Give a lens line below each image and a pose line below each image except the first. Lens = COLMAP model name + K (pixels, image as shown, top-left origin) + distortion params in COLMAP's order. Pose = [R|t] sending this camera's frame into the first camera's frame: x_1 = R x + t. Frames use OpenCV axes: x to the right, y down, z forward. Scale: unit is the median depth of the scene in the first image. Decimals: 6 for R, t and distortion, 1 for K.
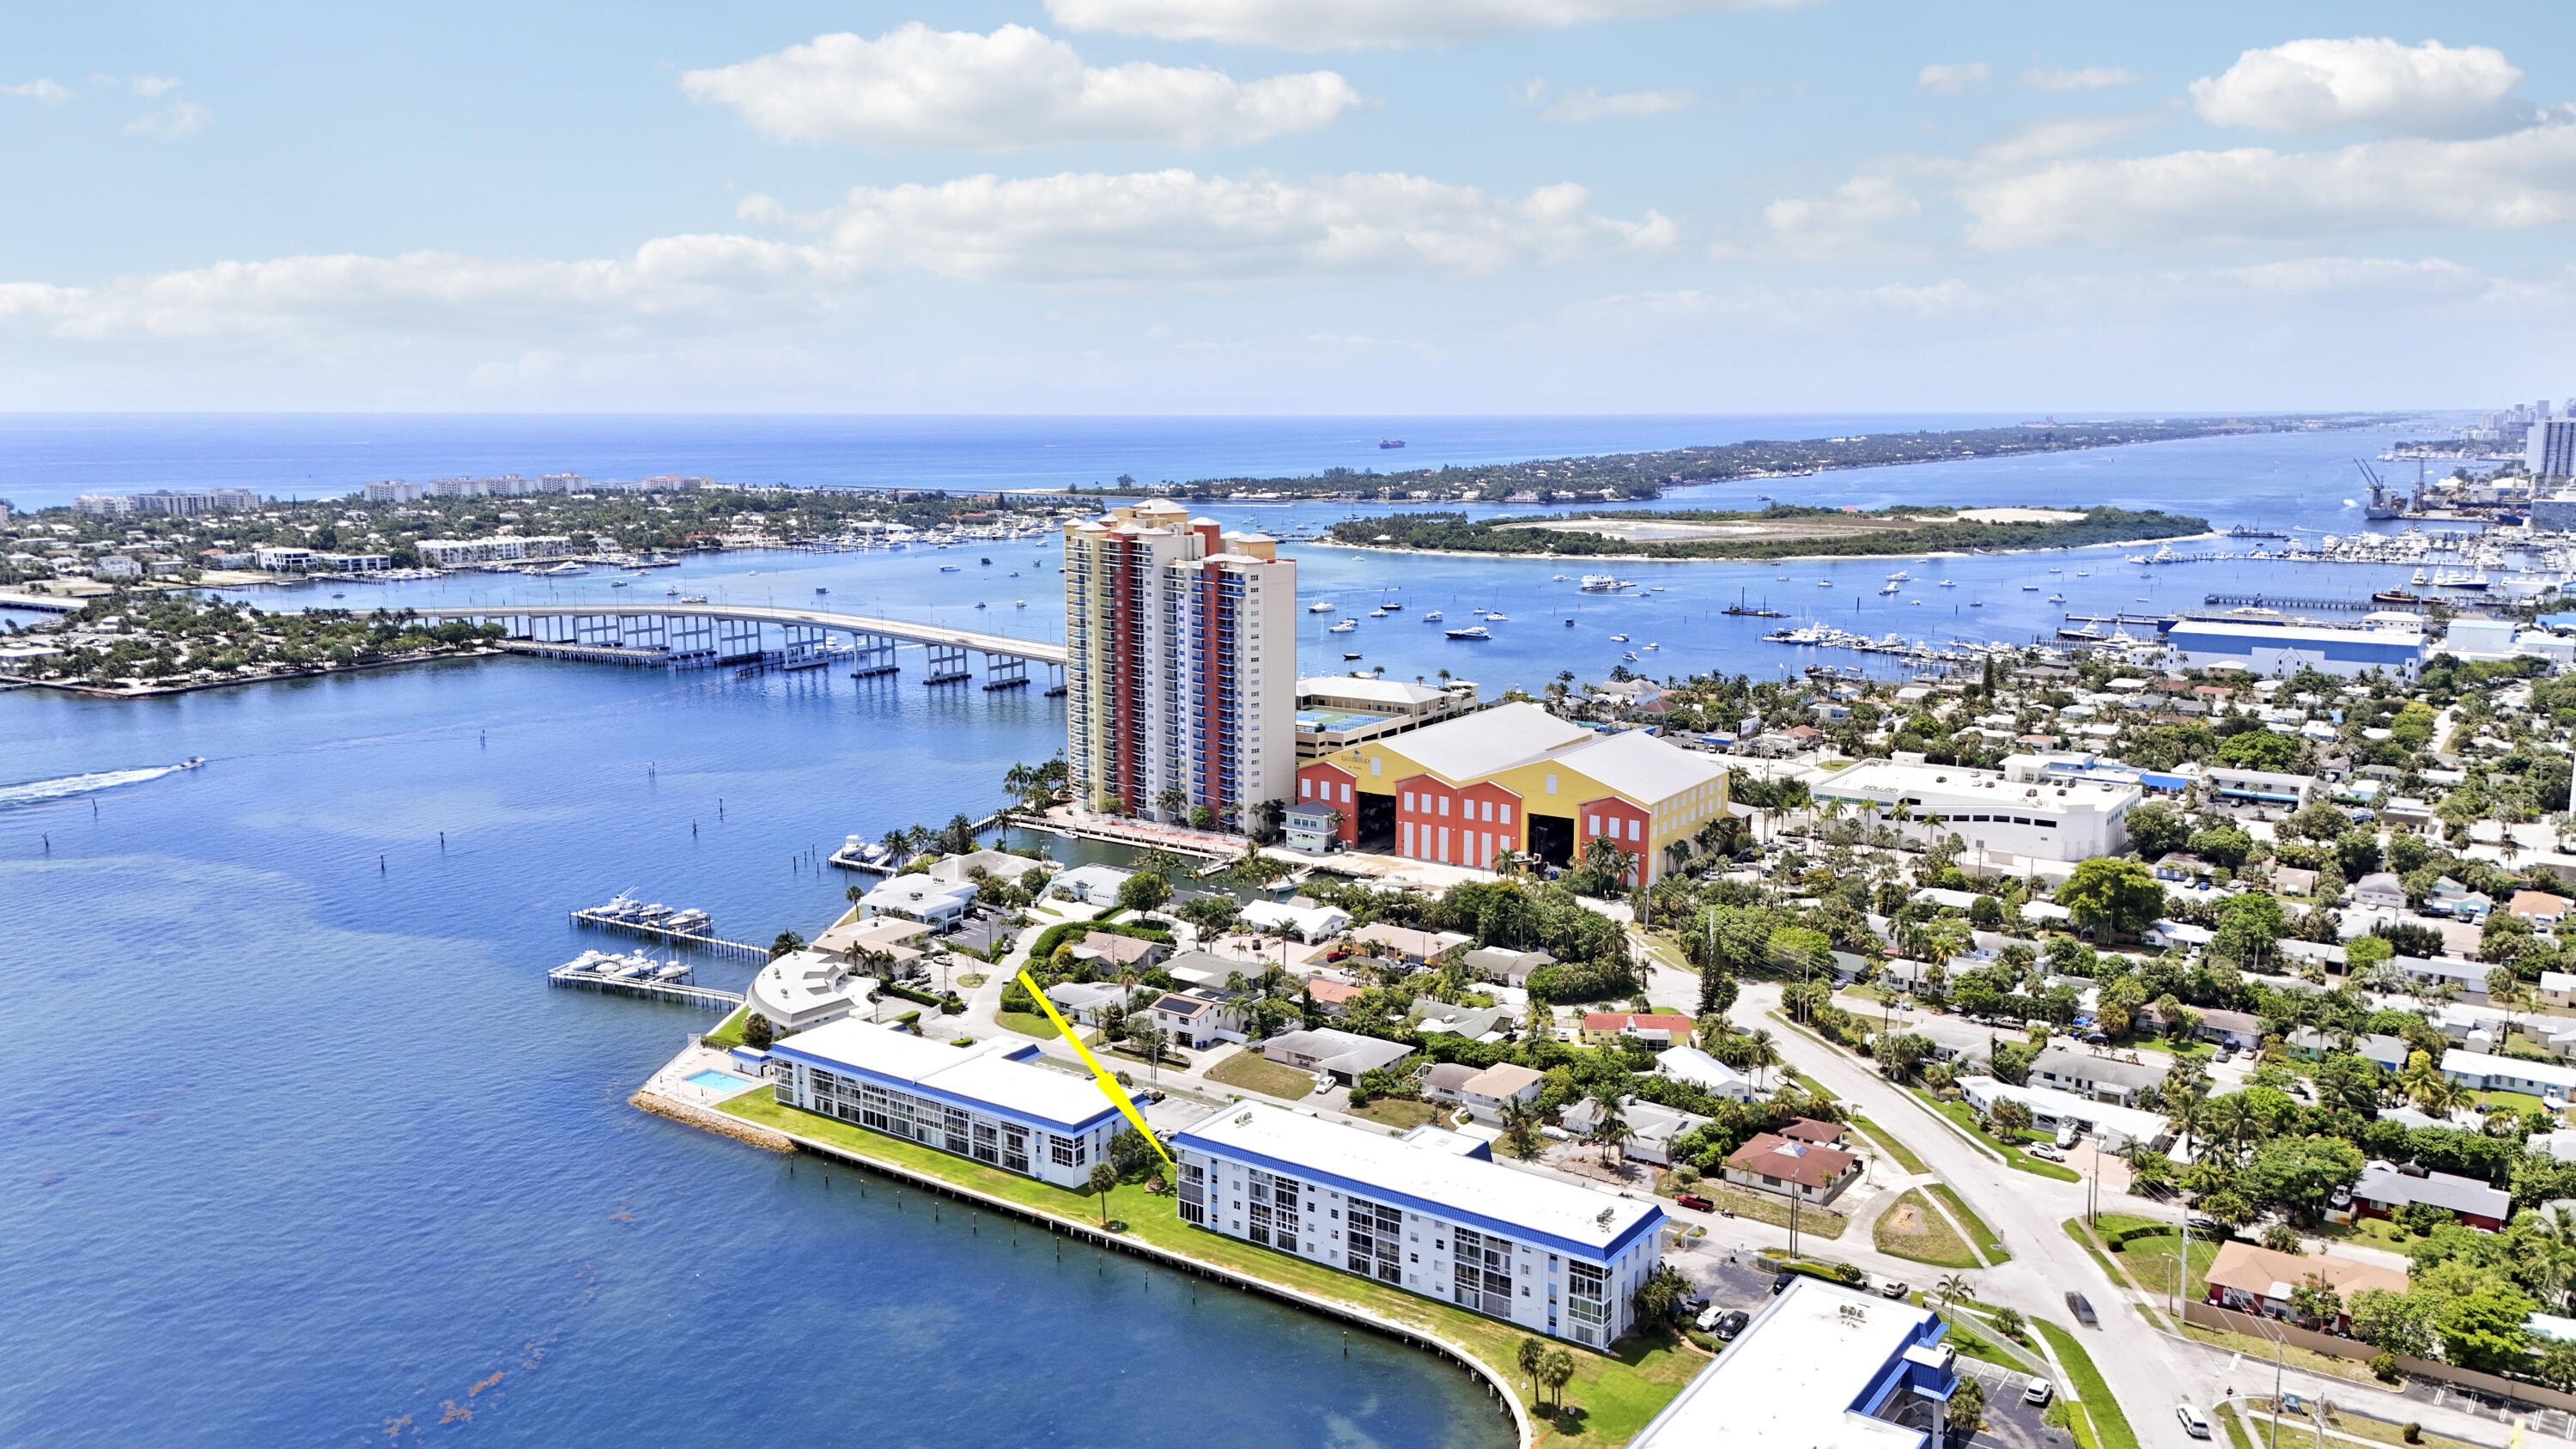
lens RADIAL K [[1908.9, 0, 1288.0], [0, 1908.9, 724.5], [0, 0, 1]] dist [0.084942, -0.000612]
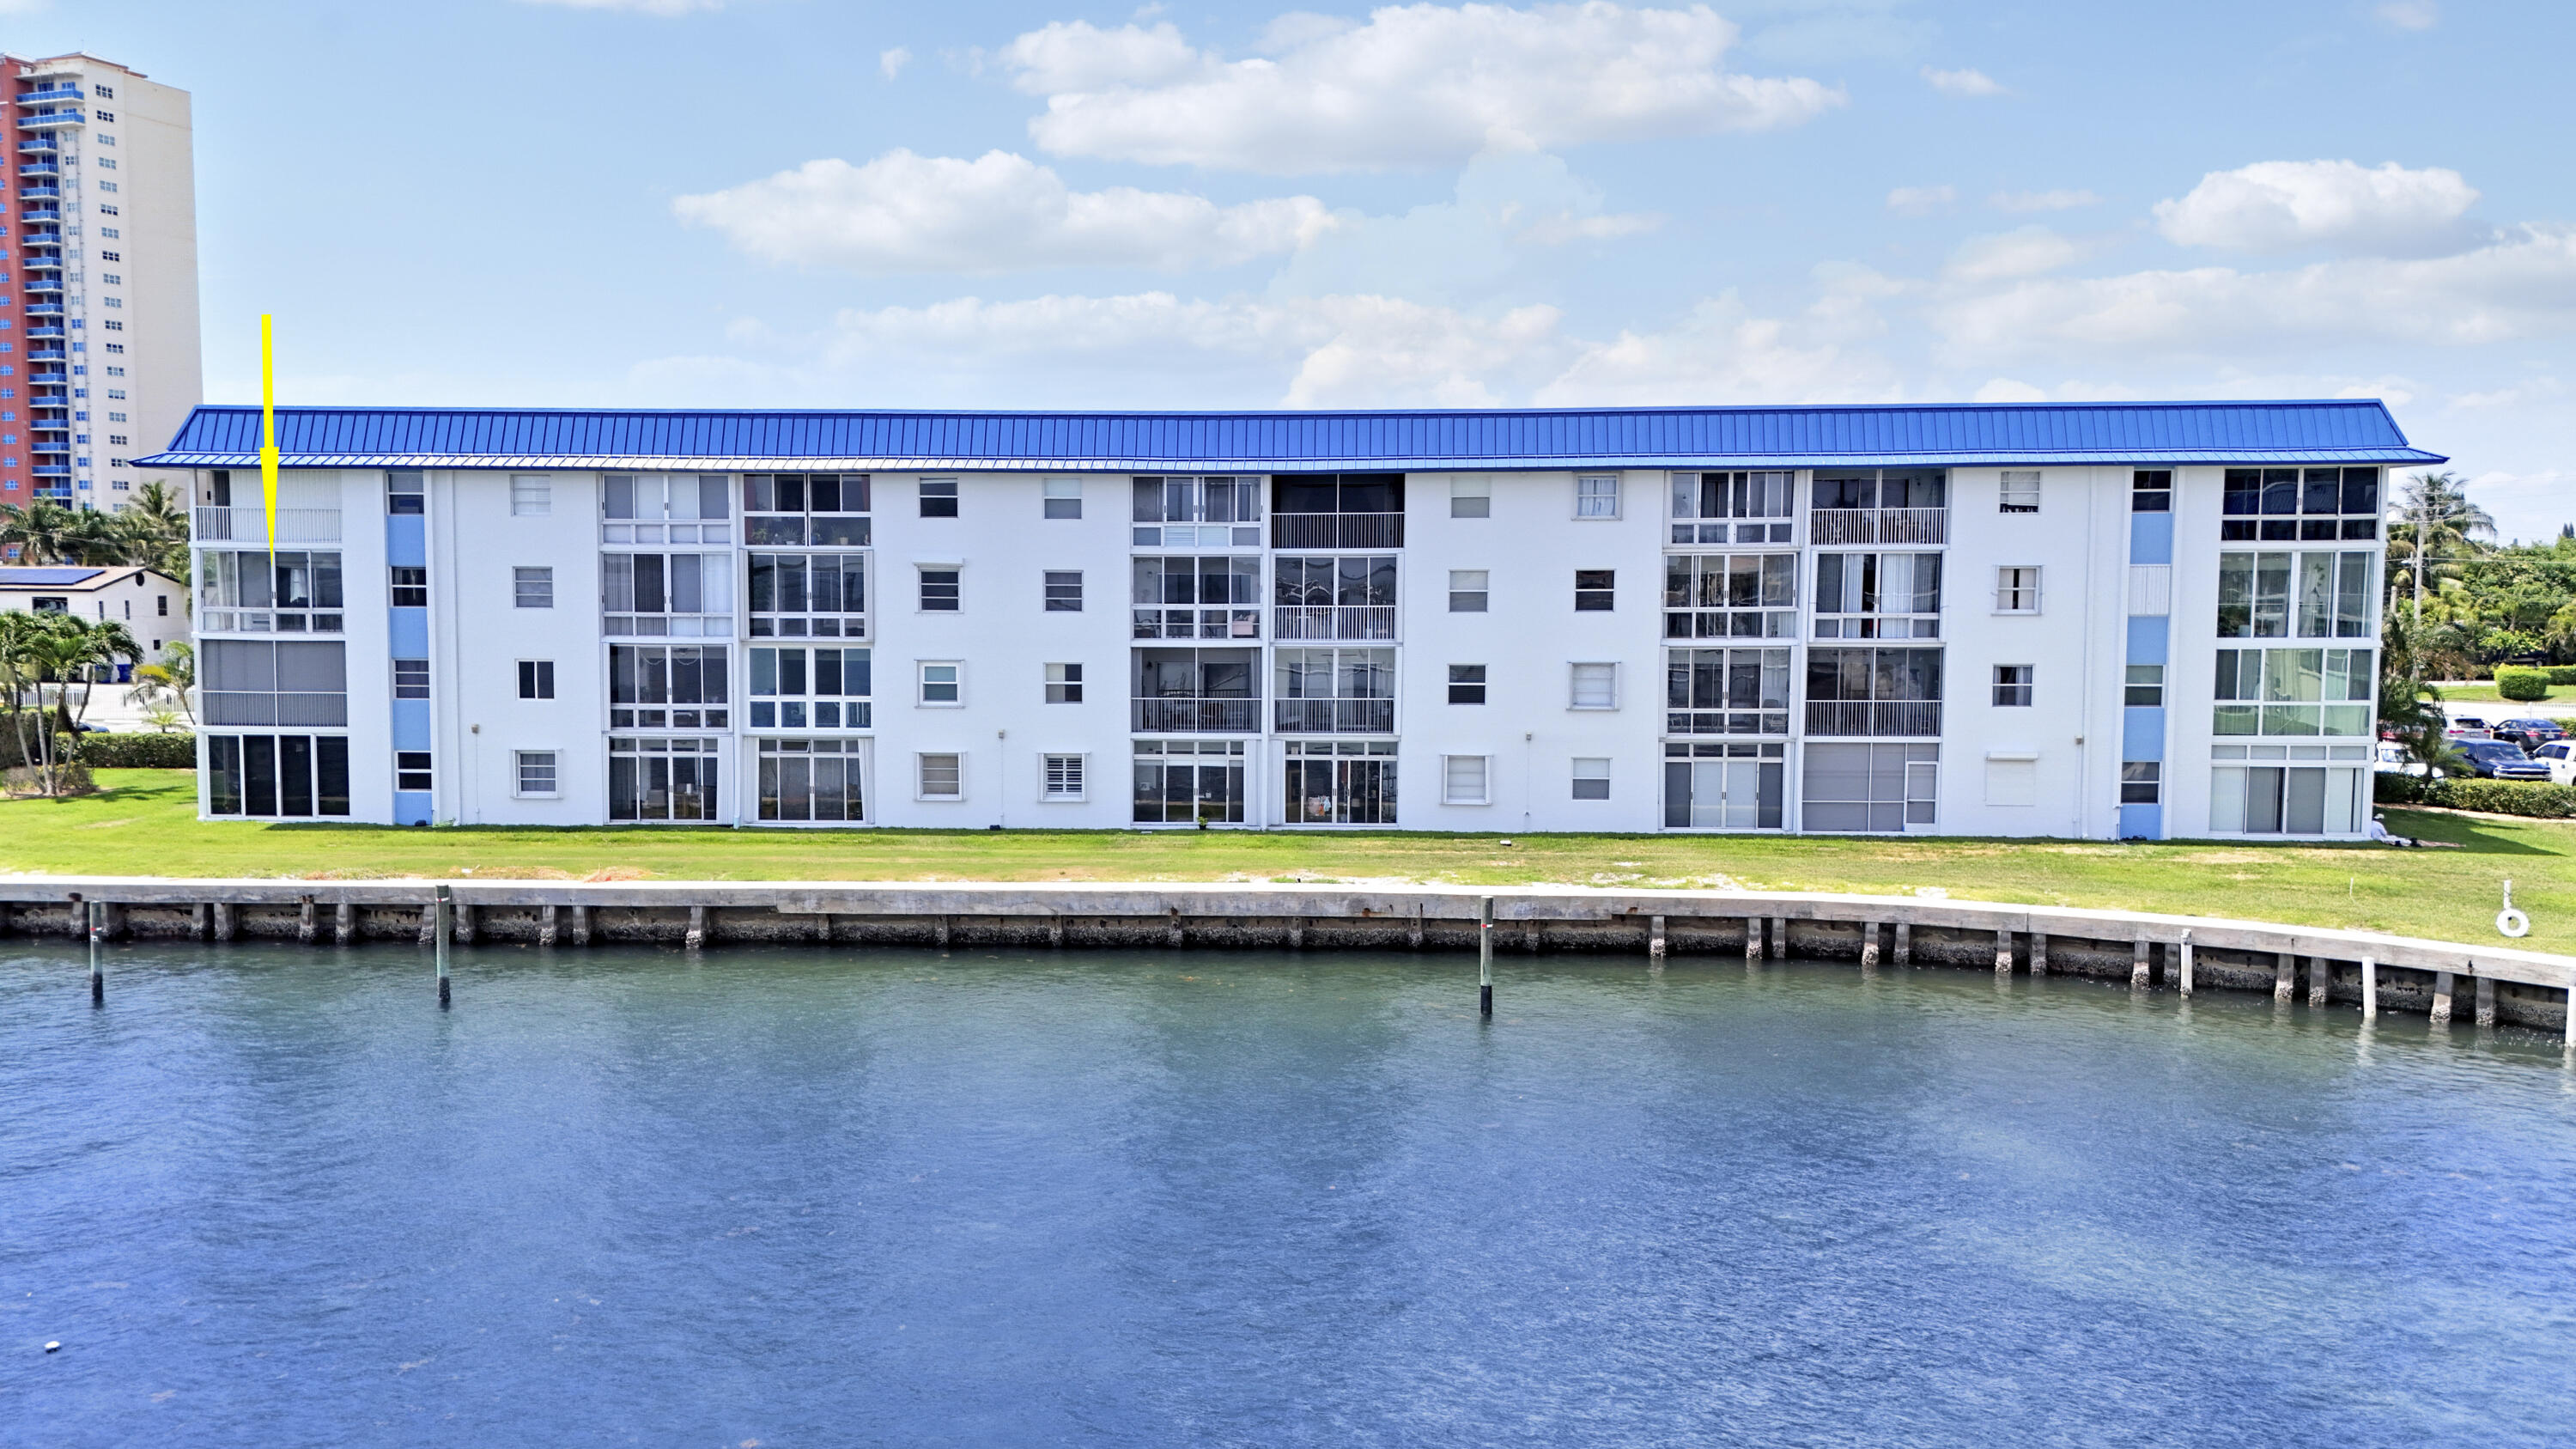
lens RADIAL K [[1859.5, 0, 1275.3], [0, 1859.5, 707.8], [0, 0, 1]] dist [0.022739, -0.043821]
pose [[0.828050, -0.030079, 0.559847, -0.051341], [0.082959, 0.994141, -0.069290, 0.184633], [-0.554482, 0.103820, 0.825694, 0.518284]]
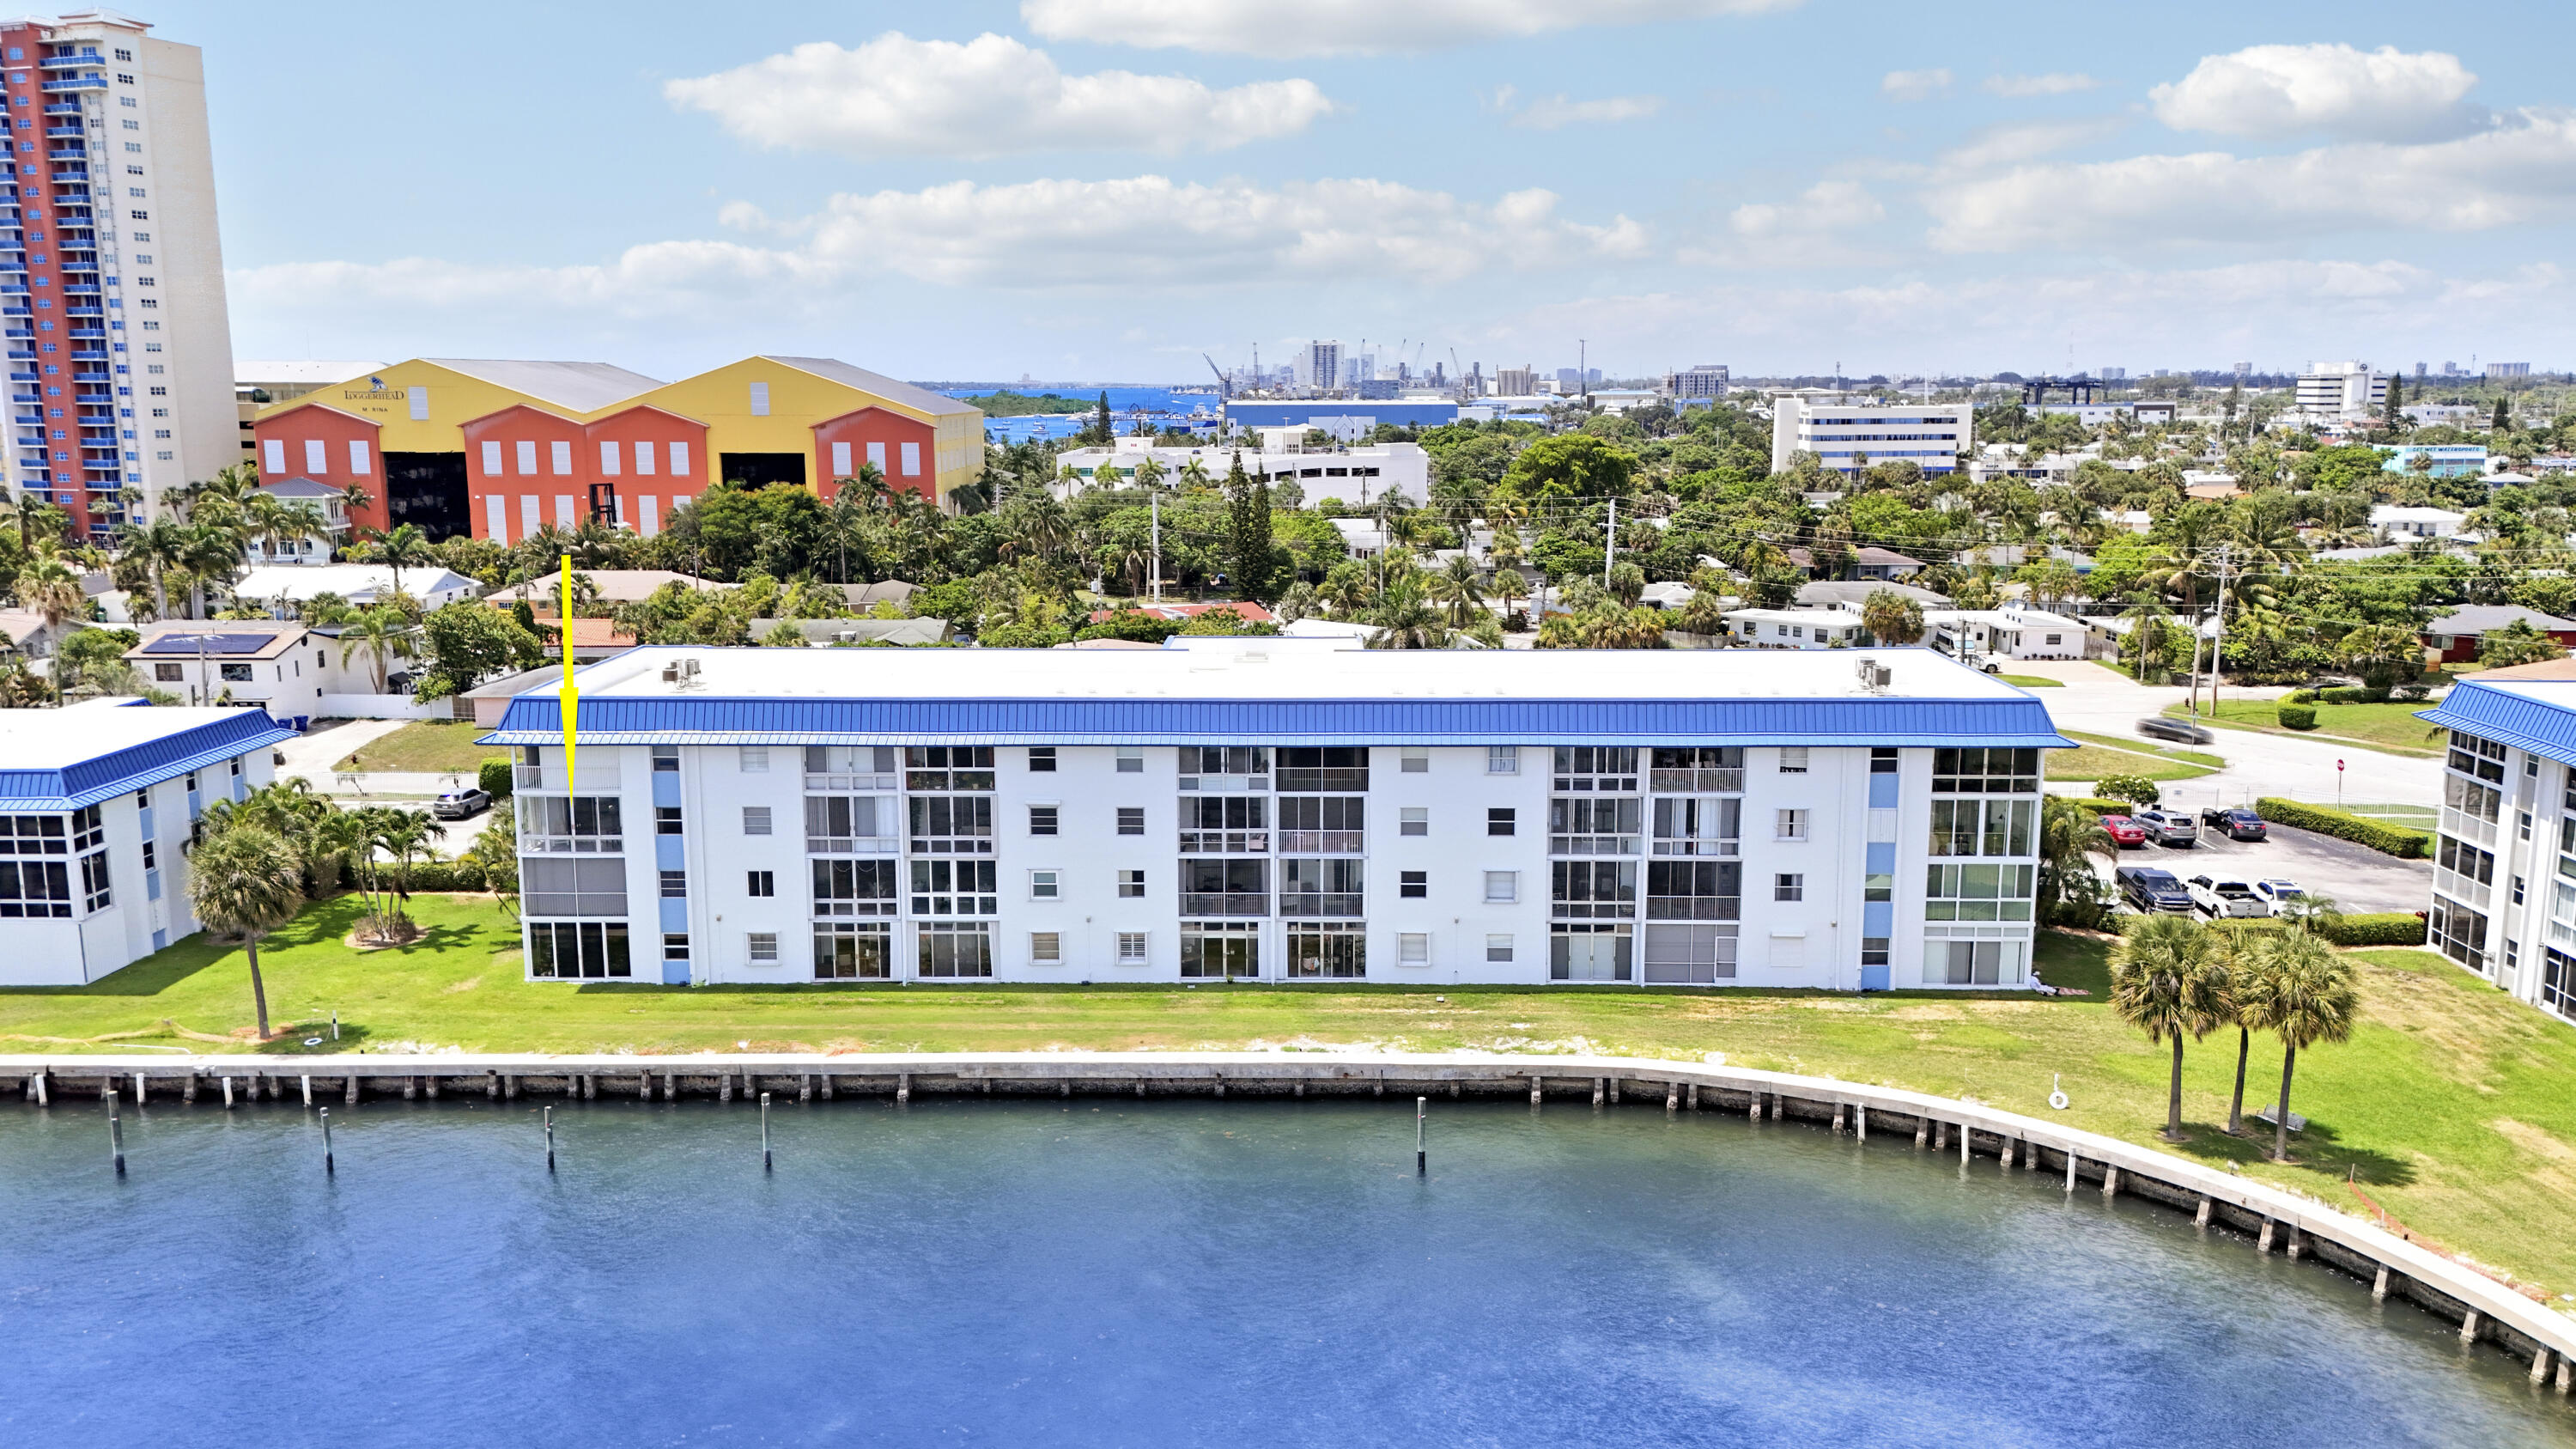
lens RADIAL K [[1922.5, 0, 1288.0], [0, 1922.5, 724.5], [0, 0, 1]] dist [0.030203, -0.003553]
pose [[0.823390, -0.094025, 0.559632, -0.087468], [0.092030, 0.995248, 0.031811, 0.148712], [-0.559964, 0.025310, 0.828130, 0.459643]]
